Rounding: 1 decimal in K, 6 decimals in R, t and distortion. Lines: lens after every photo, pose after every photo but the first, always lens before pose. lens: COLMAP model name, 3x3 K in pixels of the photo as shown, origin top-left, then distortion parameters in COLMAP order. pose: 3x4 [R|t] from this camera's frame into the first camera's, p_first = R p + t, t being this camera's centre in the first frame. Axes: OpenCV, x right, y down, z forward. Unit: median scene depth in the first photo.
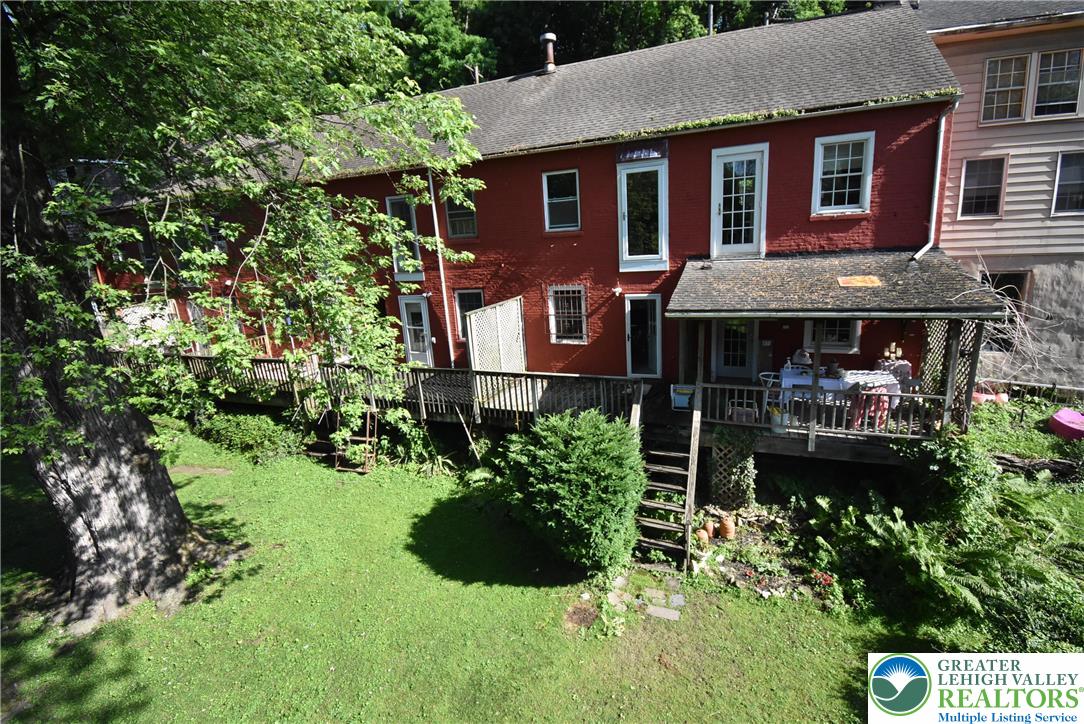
lens RADIAL K [[502.1, 0, 542.0], [0, 502.1, 362.0], [0, 0, 1]] dist [0.000578, -0.016003]
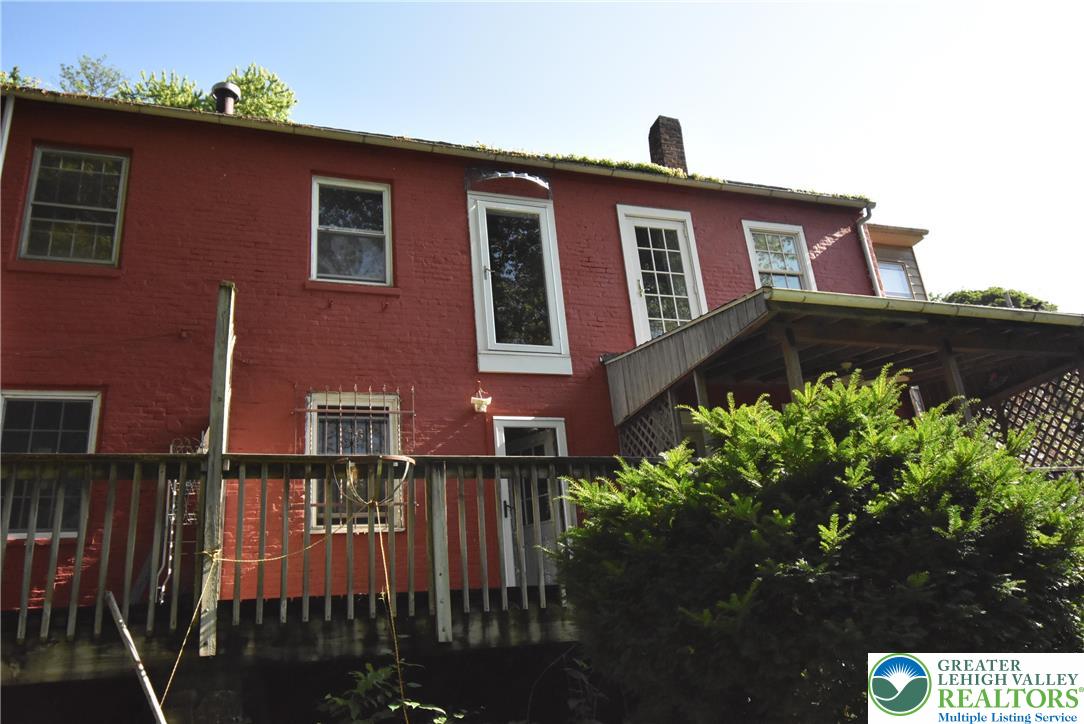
lens RADIAL K [[819.9, 0, 542.0], [0, 819.9, 362.0], [0, 0, 1]] dist [-0.004044, -0.002521]
pose [[0.743586, 0.244146, 0.622473, -0.331056], [0.194509, 0.811709, -0.550722, 0.292981], [-0.639723, 0.530586, 0.556087, 0.591032]]
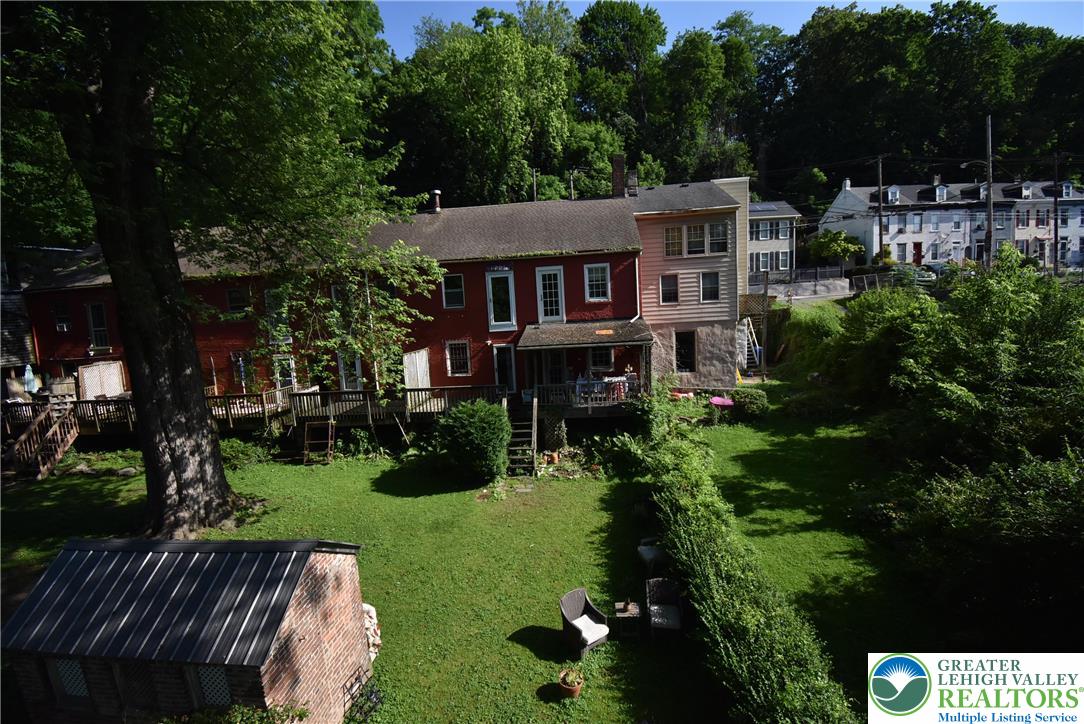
lens RADIAL K [[479.5, 0, 542.0], [0, 479.5, 362.0], [0, 0, 1]] dist [0.021521, -0.025600]
pose [[0.956303, -0.018018, 0.291822, -0.177006], [0.063682, 0.986973, -0.147747, 0.203373], [-0.285358, 0.159875, 0.944993, -0.677238]]
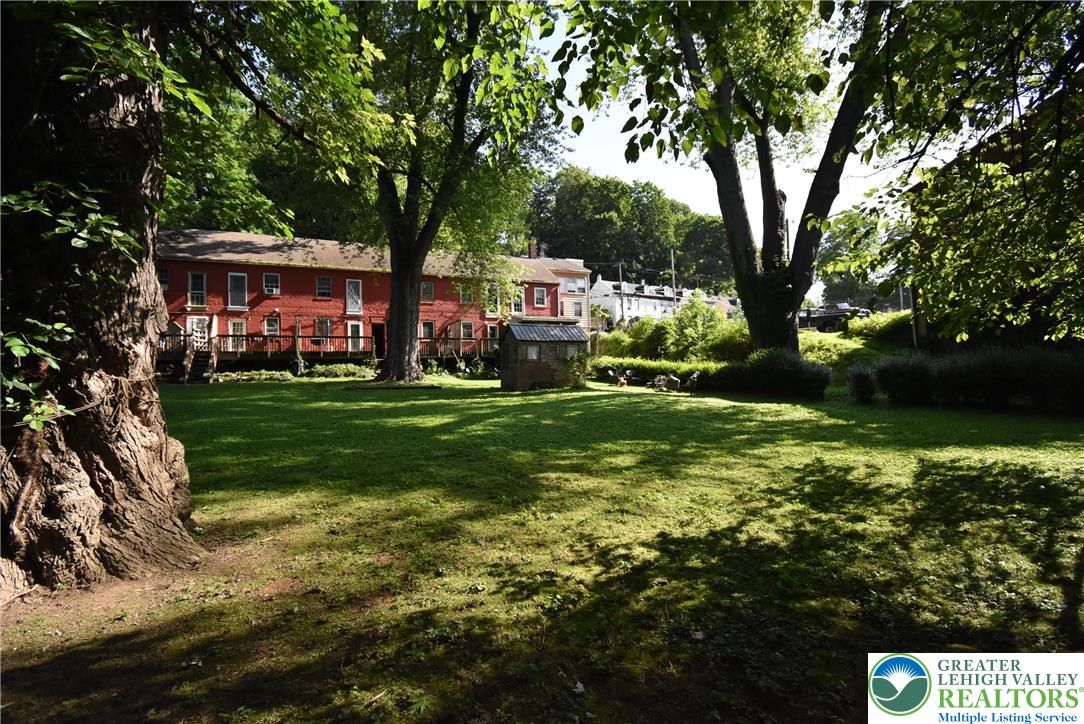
lens RADIAL K [[479.5, 0, 542.0], [0, 479.5, 362.0], [0, 0, 1]] dist [0.021521, -0.025600]
pose [[0.689096, 0.071994, 0.721085, -1.983854], [0.157419, 0.956420, -0.245927, 0.998605], [-0.707365, 0.282980, 0.647732, -1.261993]]
